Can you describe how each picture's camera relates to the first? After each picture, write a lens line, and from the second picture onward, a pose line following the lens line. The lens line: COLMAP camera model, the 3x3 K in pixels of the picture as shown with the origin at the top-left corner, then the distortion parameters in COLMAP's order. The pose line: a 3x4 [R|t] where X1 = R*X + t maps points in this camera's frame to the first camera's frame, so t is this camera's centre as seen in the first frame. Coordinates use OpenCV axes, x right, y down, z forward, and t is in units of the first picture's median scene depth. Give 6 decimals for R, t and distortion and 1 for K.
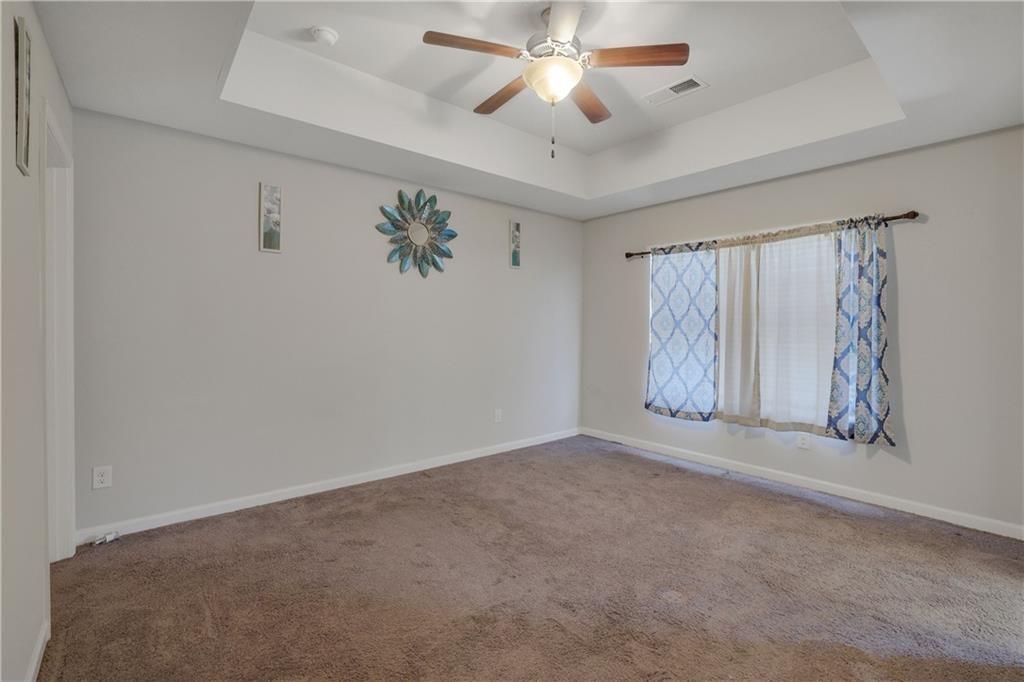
lens RADIAL K [[451.1, 0, 511.5], [0, 451.1, 316.0], [0, 0, 1]] dist [-0.019497, 0.000423]
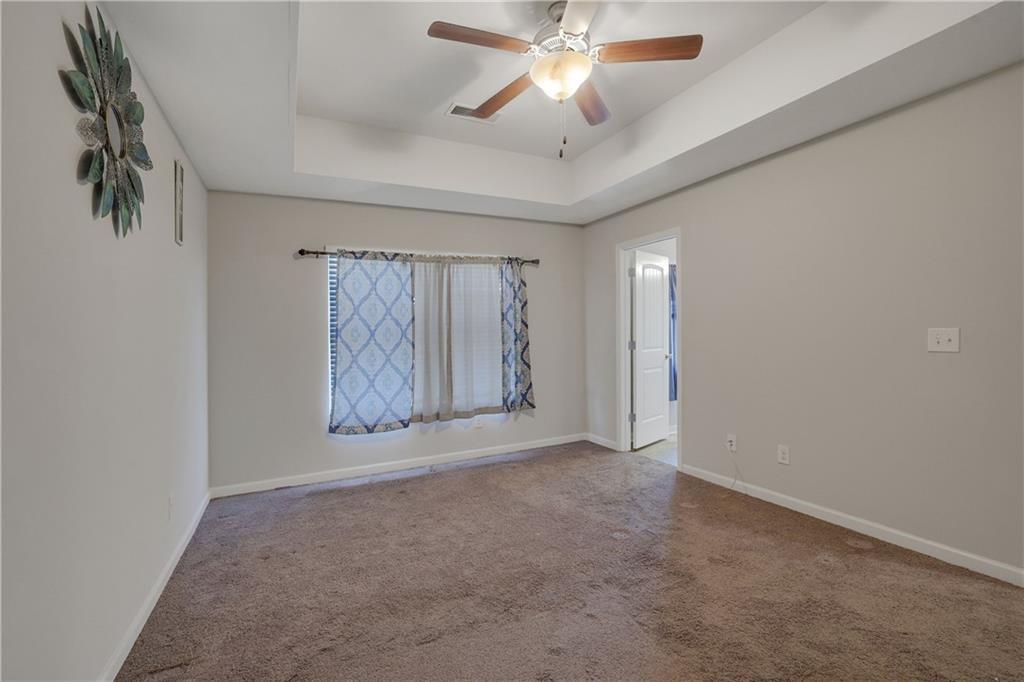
lens RADIAL K [[444.4, 0, 510.7], [0, 444.4, 329.9], [0, 0, 1]] dist [-0.064877, 0.000241]
pose [[0.234152, -0.006520, 0.972178, -0.522627], [0.010301, 0.999938, 0.004225, 0.008494], [-0.972145, 0.009025, 0.234205, 0.552570]]
